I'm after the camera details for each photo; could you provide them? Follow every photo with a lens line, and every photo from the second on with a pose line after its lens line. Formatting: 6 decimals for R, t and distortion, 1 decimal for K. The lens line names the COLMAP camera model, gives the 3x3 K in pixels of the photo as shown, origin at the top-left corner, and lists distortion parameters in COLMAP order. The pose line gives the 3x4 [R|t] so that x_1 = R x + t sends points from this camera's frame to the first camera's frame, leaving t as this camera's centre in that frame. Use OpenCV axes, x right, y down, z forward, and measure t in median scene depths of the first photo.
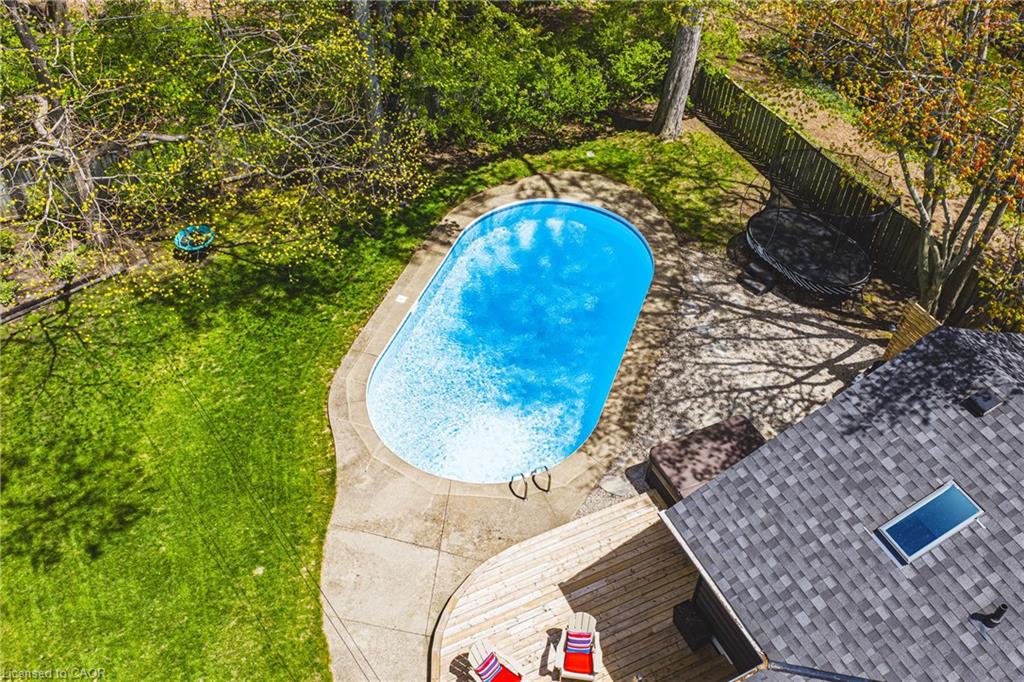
lens RADIAL K [[696.7, 0, 512.0], [0, 696.7, 341.0], [0, 0, 1]] dist [-0.000623, -0.000166]
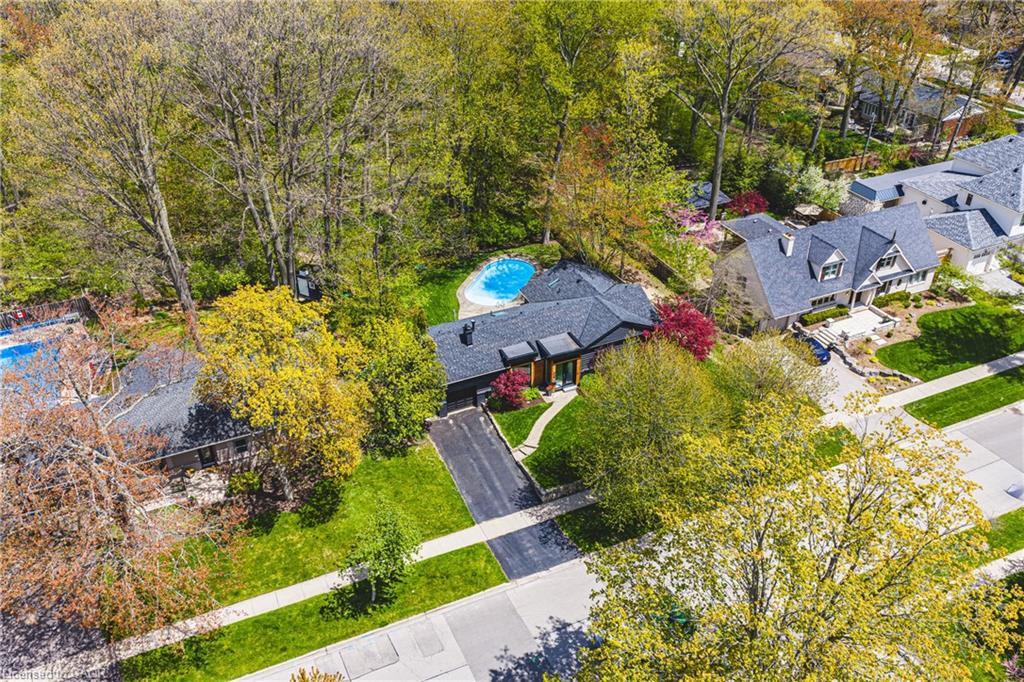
lens RADIAL K [[853.8, 0, 512.0], [0, 853.8, 341.0], [0, 0, 1]] dist [0.003110, 0.002439]
pose [[0.999662, -0.018646, 0.018111, -0.010997], [0.022533, 0.968981, -0.246107, 1.334308], [-0.012960, 0.246432, 0.969073, -3.272971]]
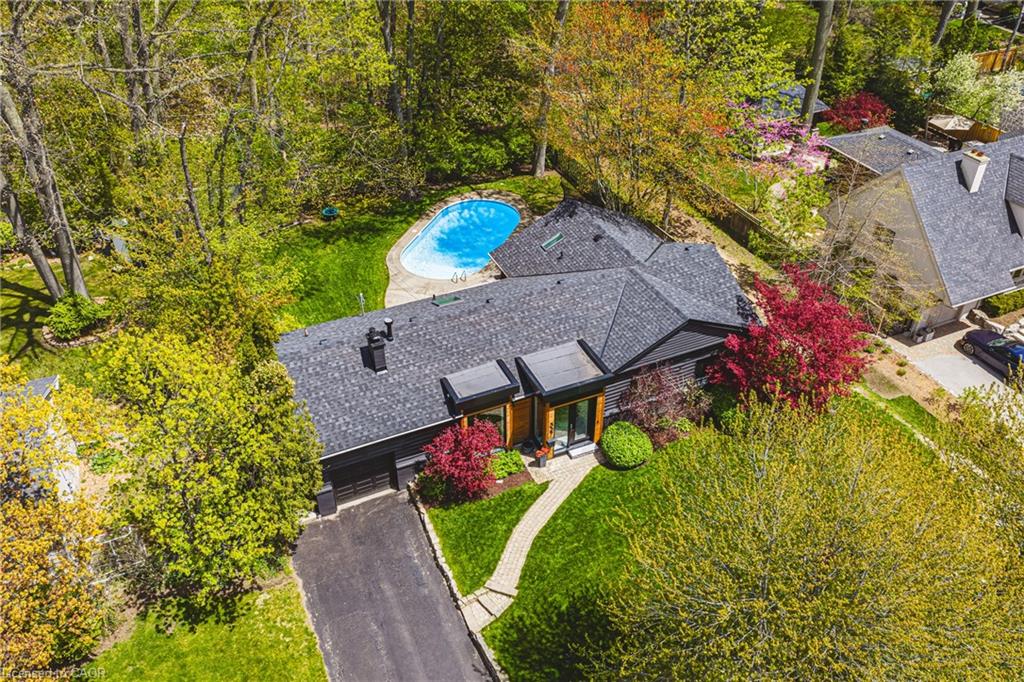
lens RADIAL K [[853.8, 0, 512.0], [0, 853.8, 341.0], [0, 0, 1]] dist [0.003110, 0.002439]
pose [[0.999619, -0.019466, 0.019558, 0.108723], [0.022796, 0.981941, -0.187807, 0.772363], [-0.015549, 0.188181, 0.982011, -1.629389]]
